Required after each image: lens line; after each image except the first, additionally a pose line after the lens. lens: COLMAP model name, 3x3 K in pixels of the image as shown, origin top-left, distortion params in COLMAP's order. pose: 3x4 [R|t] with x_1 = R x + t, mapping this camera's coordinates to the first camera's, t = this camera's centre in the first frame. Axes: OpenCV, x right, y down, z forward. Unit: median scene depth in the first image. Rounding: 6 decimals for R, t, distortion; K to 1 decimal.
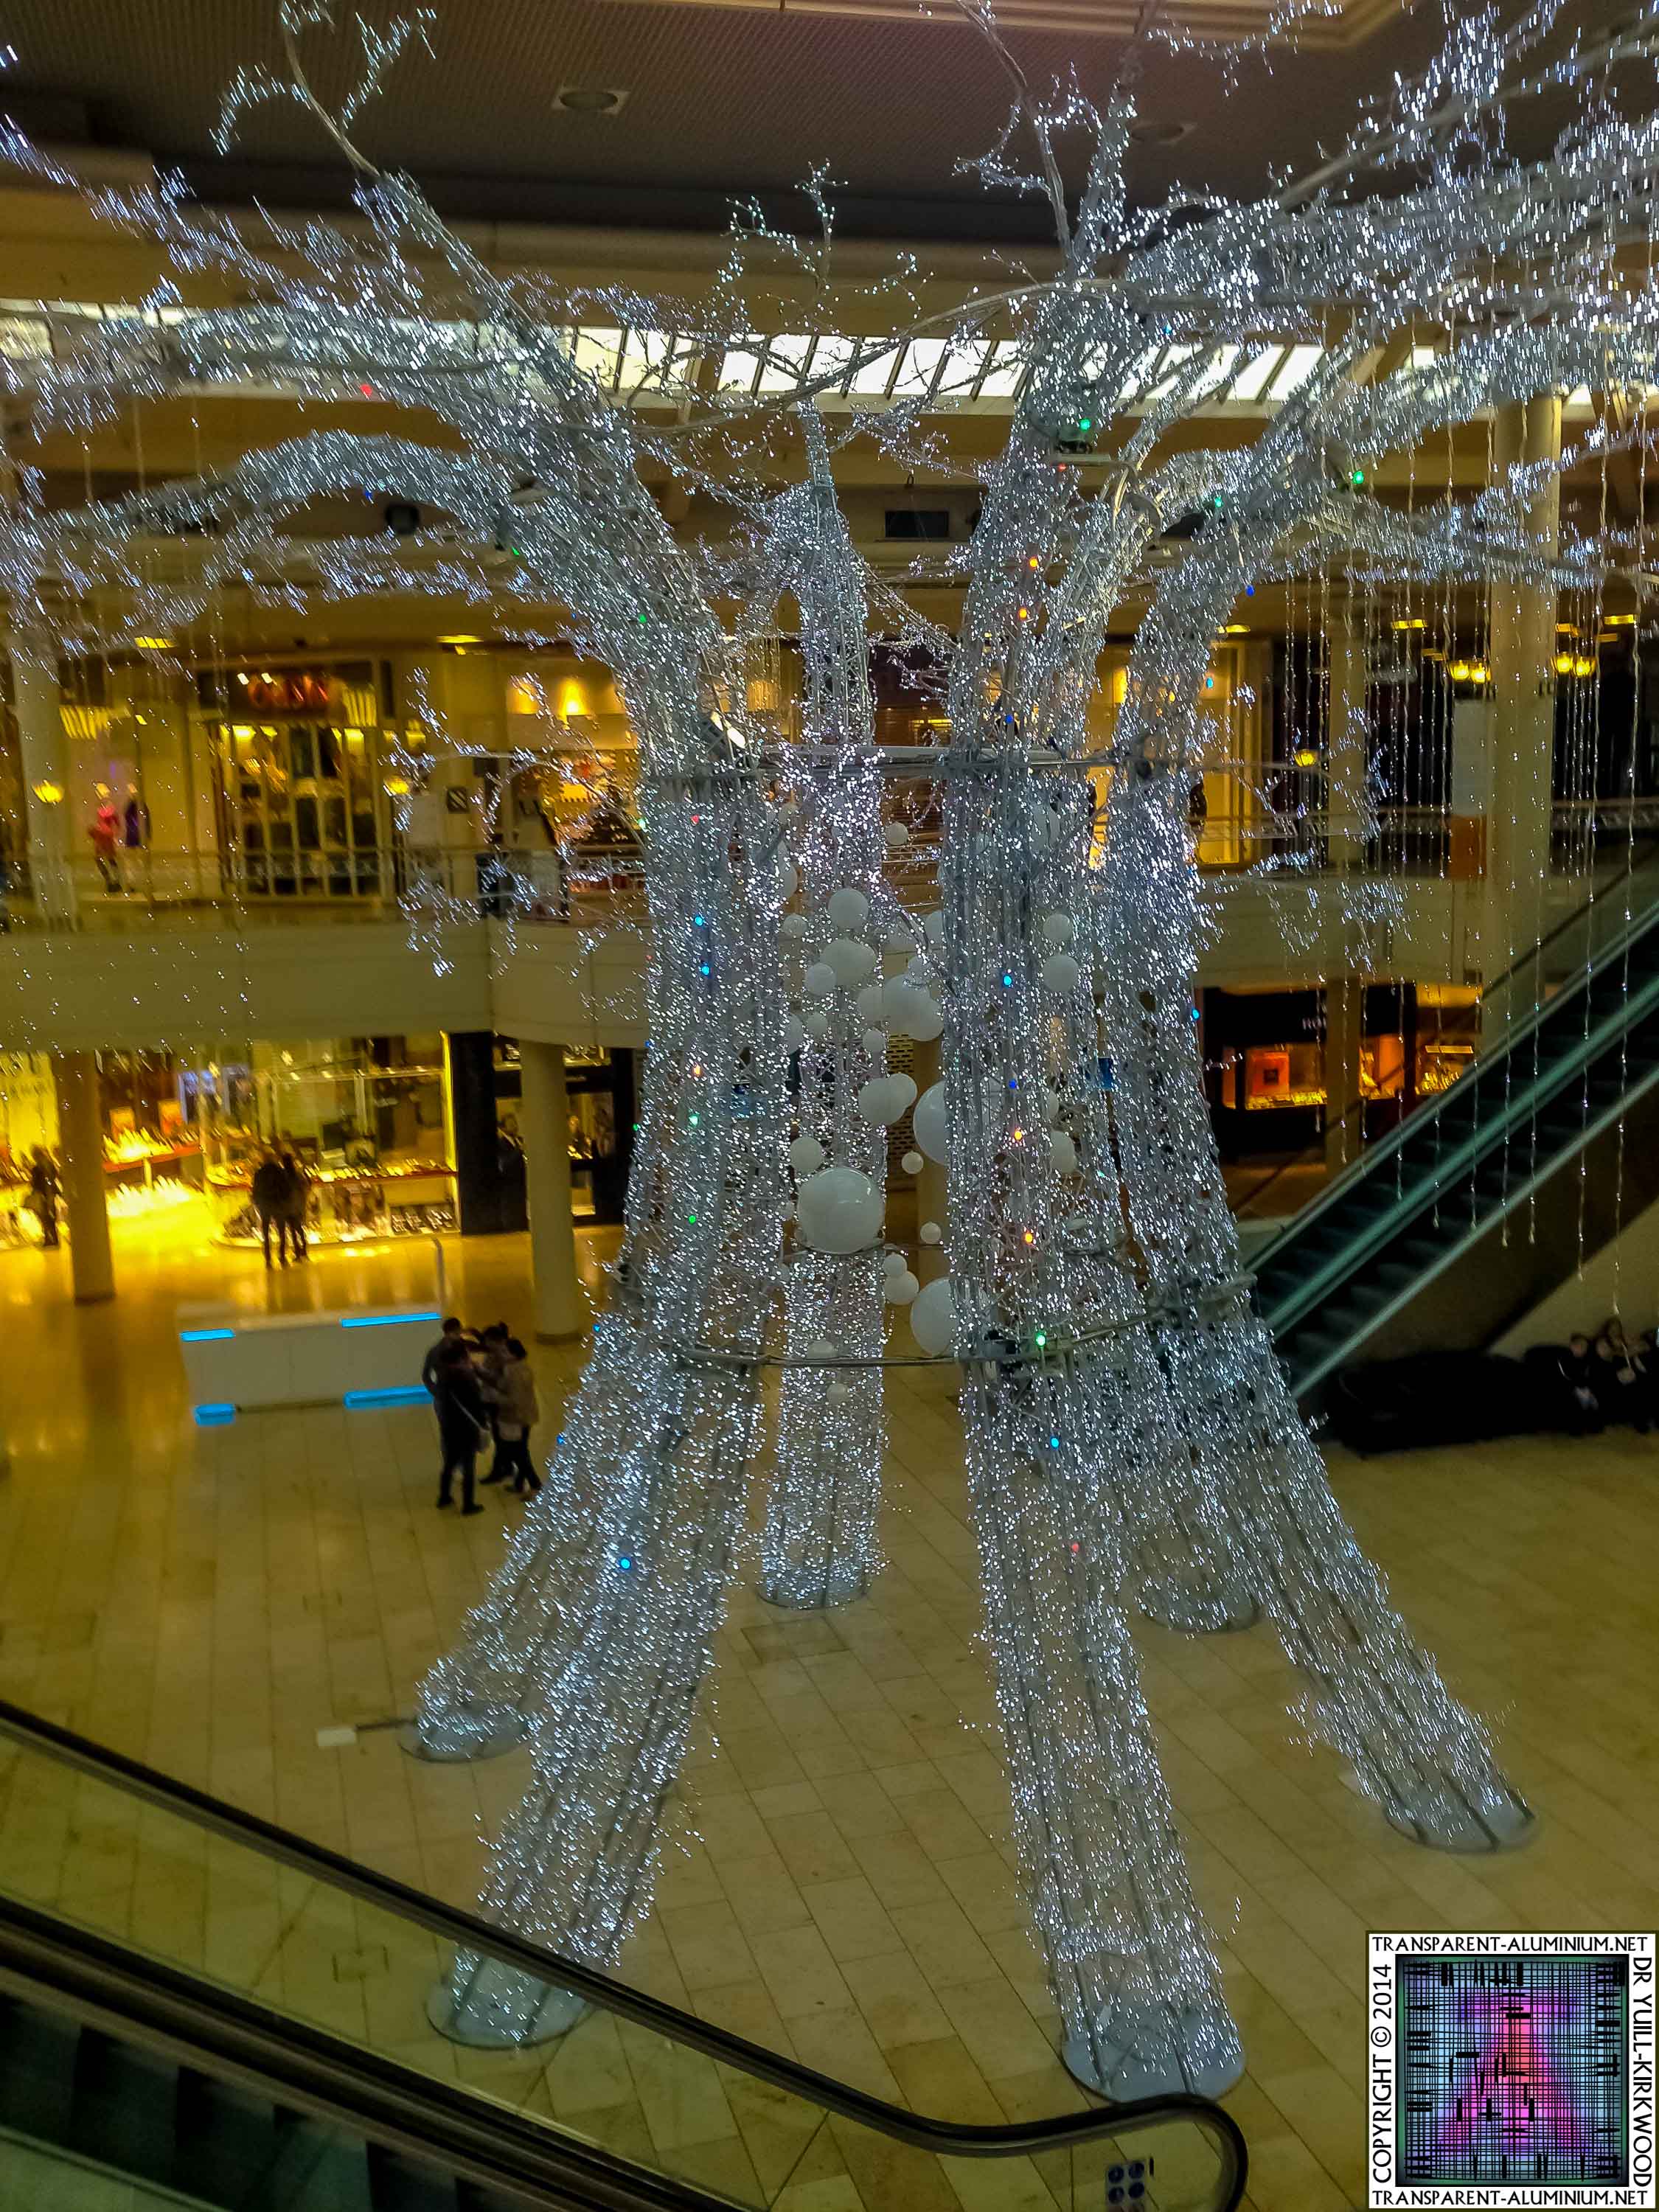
lens RADIAL K [[2169.3, 0, 784.9], [0, 2169.3, 1183.1], [0, 0, 1]] dist [0.033165, -0.023205]
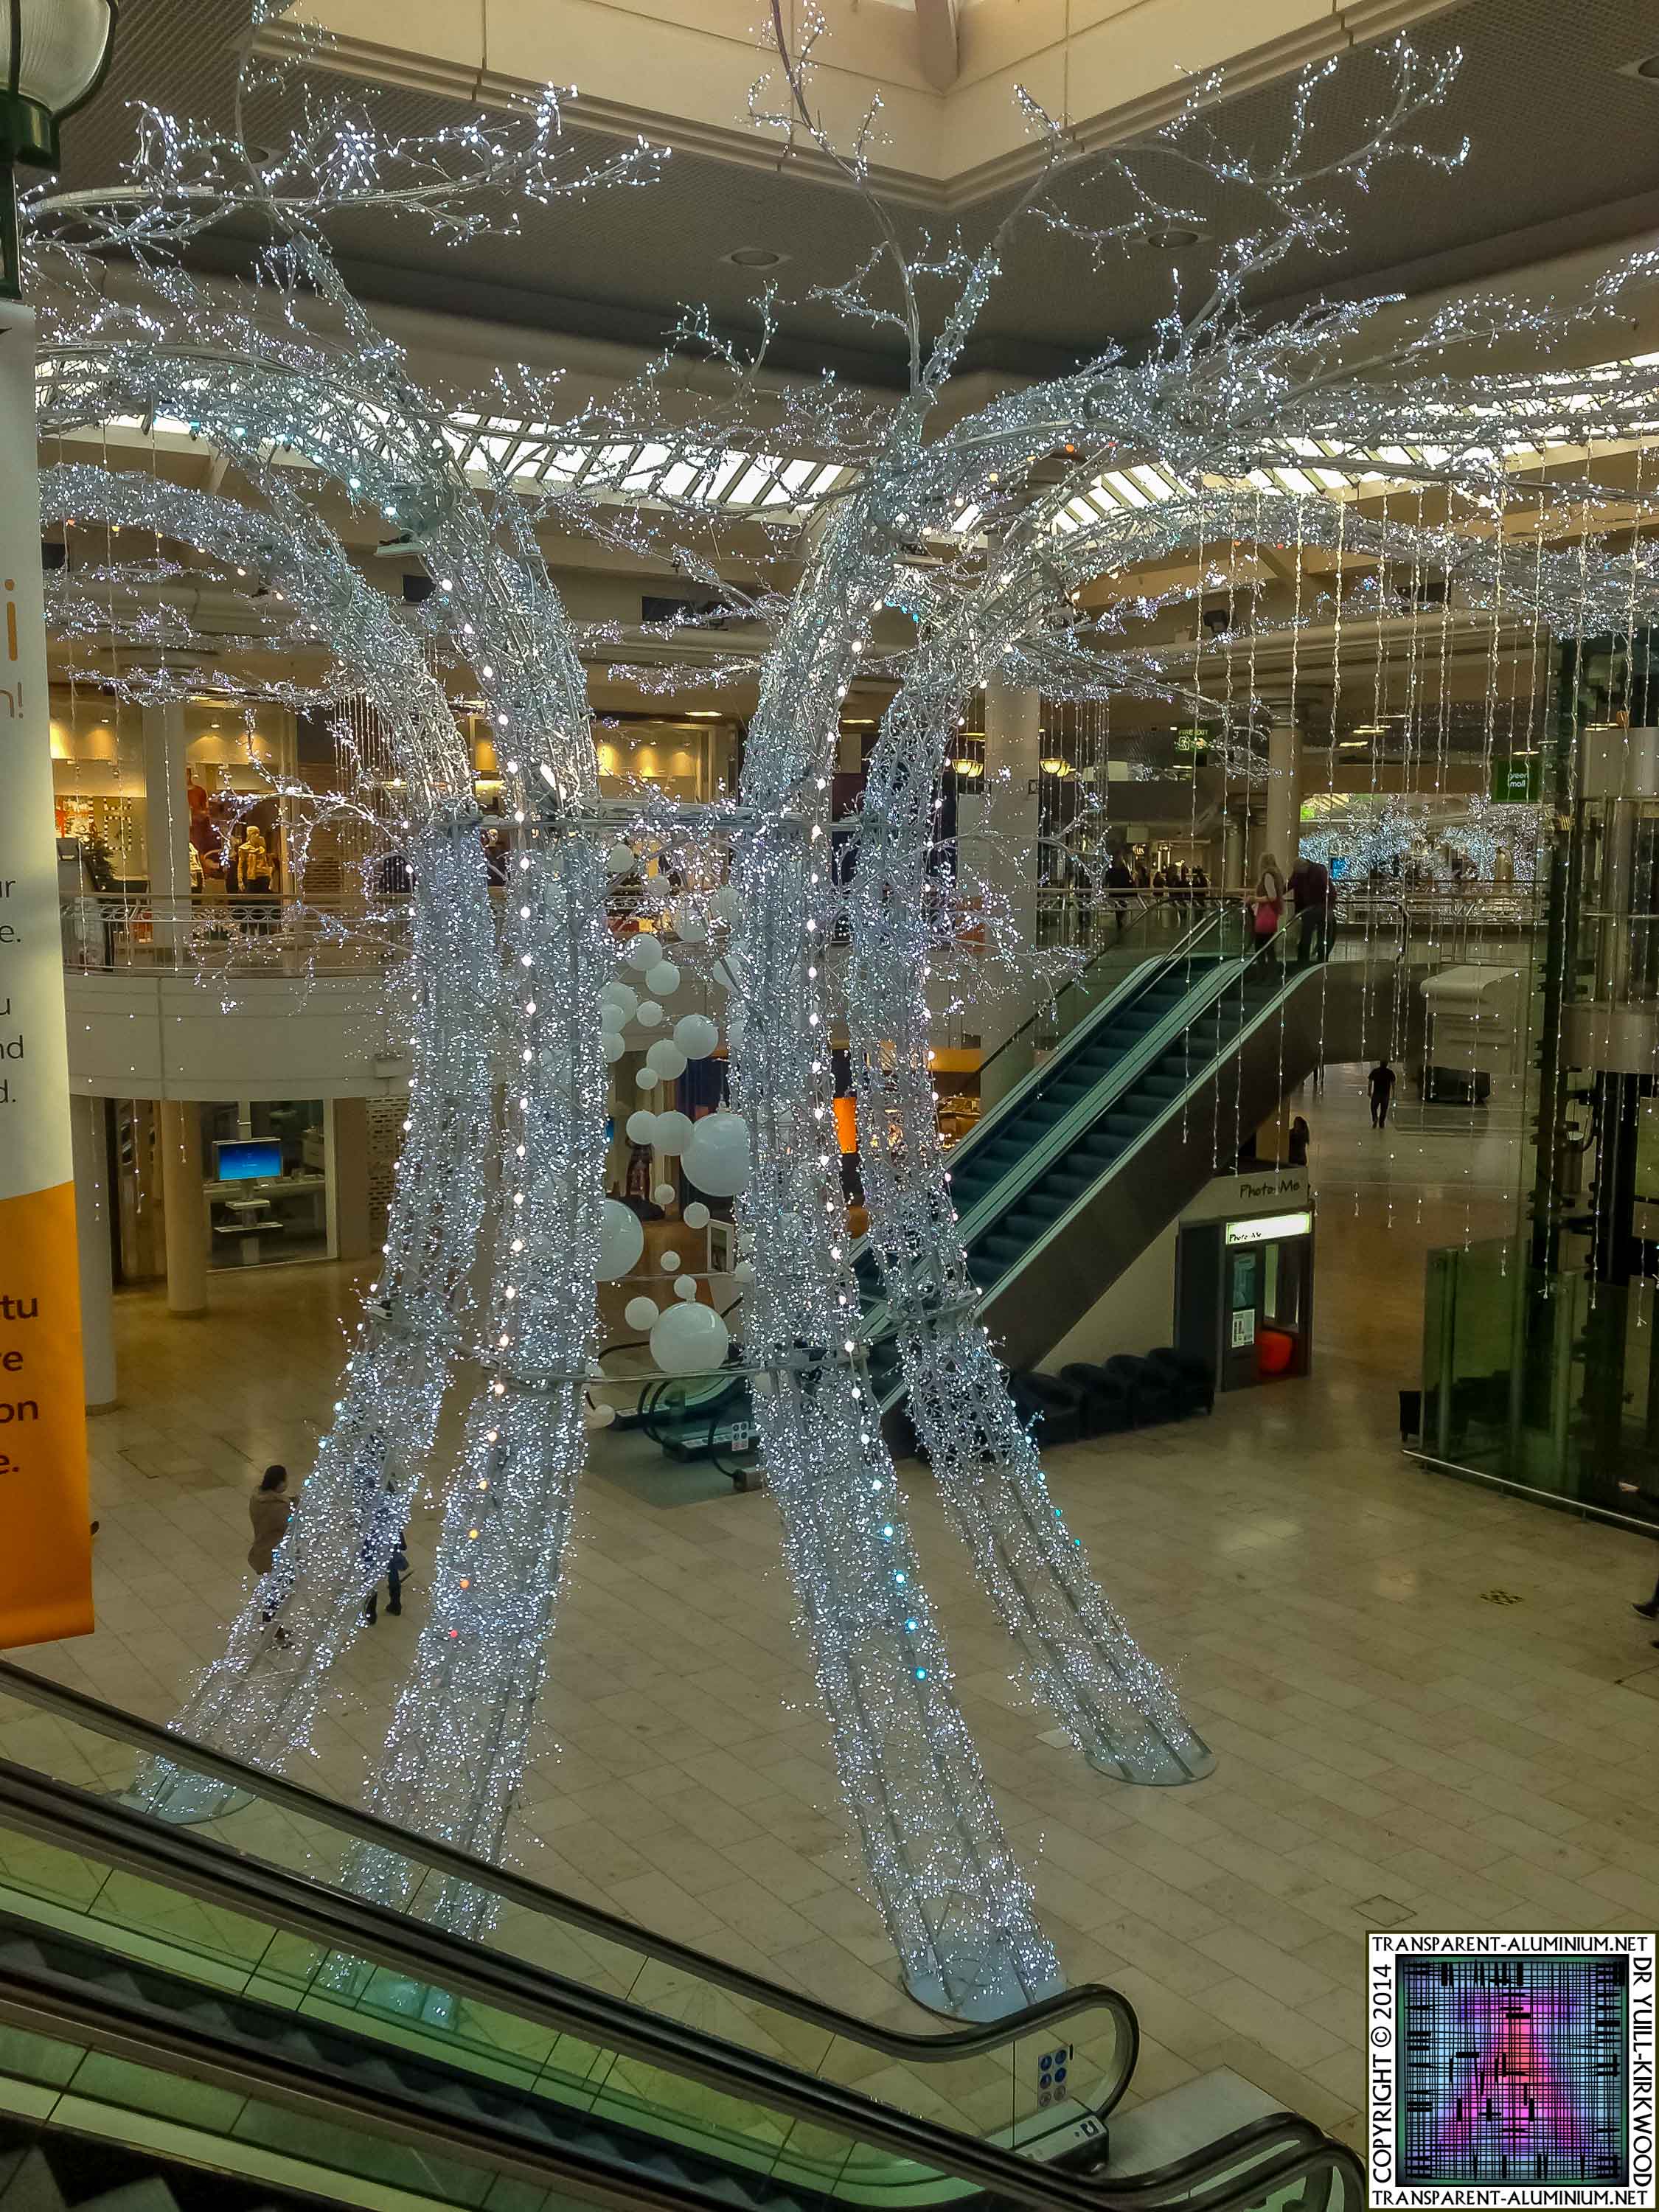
lens RADIAL K [[2178.5, 0, 832.0], [0, 2178.5, 1203.1], [0, 0, 1]] dist [0.067734, -0.181896]
pose [[0.937916, -0.014187, 0.346573, -0.234244], [0.023548, 0.999462, -0.022814, 0.019919], [-0.346063, 0.029559, 0.937745, -0.032080]]
